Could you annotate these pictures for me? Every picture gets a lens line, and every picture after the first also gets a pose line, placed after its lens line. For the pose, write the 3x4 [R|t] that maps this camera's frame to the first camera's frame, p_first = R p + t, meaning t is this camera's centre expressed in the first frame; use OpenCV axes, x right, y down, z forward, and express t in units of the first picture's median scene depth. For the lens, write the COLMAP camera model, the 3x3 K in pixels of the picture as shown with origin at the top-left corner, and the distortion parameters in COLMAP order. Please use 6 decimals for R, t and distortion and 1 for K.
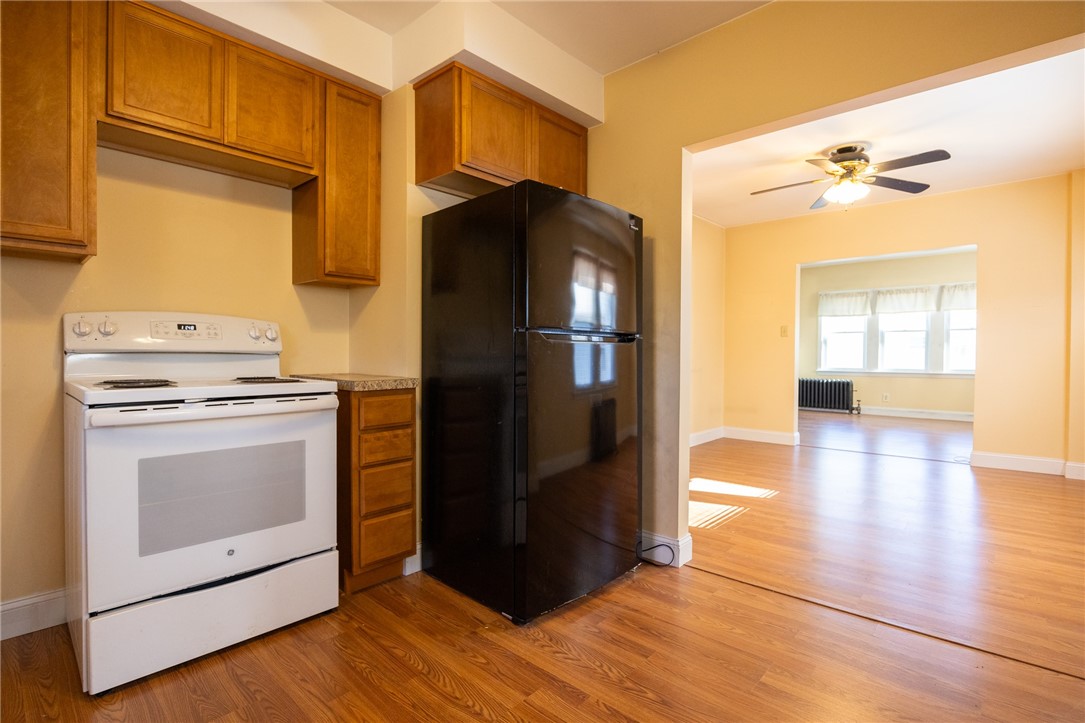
lens RADIAL K [[525.9, 0, 541.7], [0, 525.9, 359.4], [0, 0, 1]] dist [-0.001933, -0.000099]
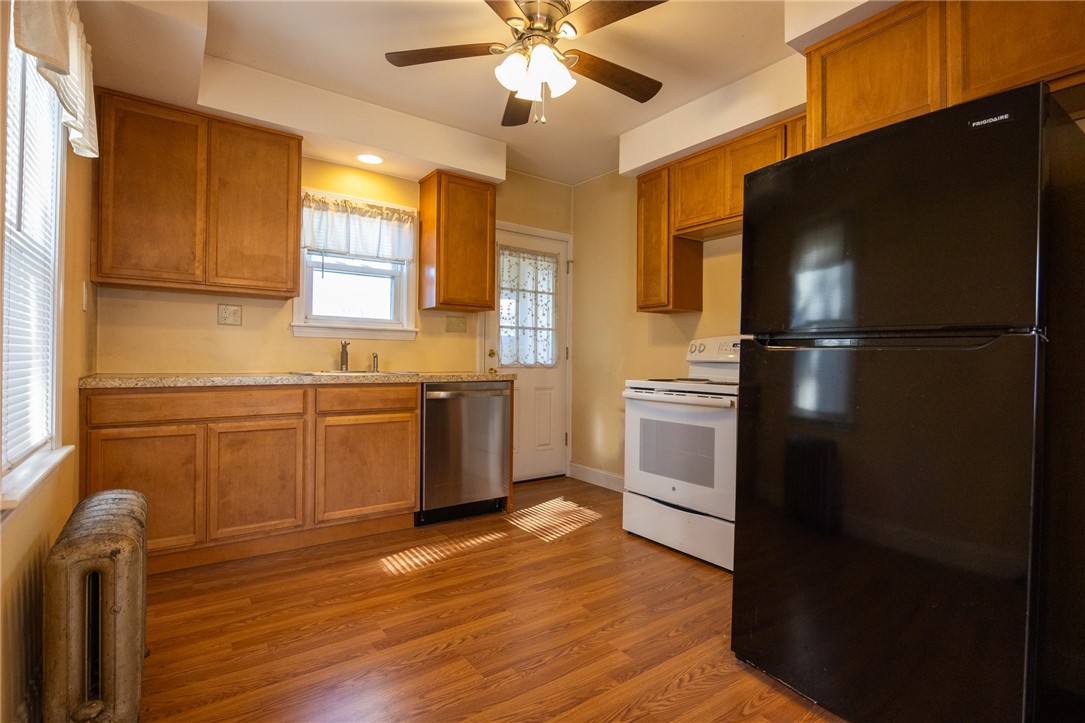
lens RADIAL K [[525.9, 0, 542.3], [0, 525.9, 359.0], [0, 0, 1]] dist [-0.001933, -0.000099]
pose [[-0.196306, -0.006326, -0.980522, 1.050490], [-0.030168, 0.999545, -0.000409, -0.008283], [0.980078, 0.029500, -0.196407, 0.930873]]
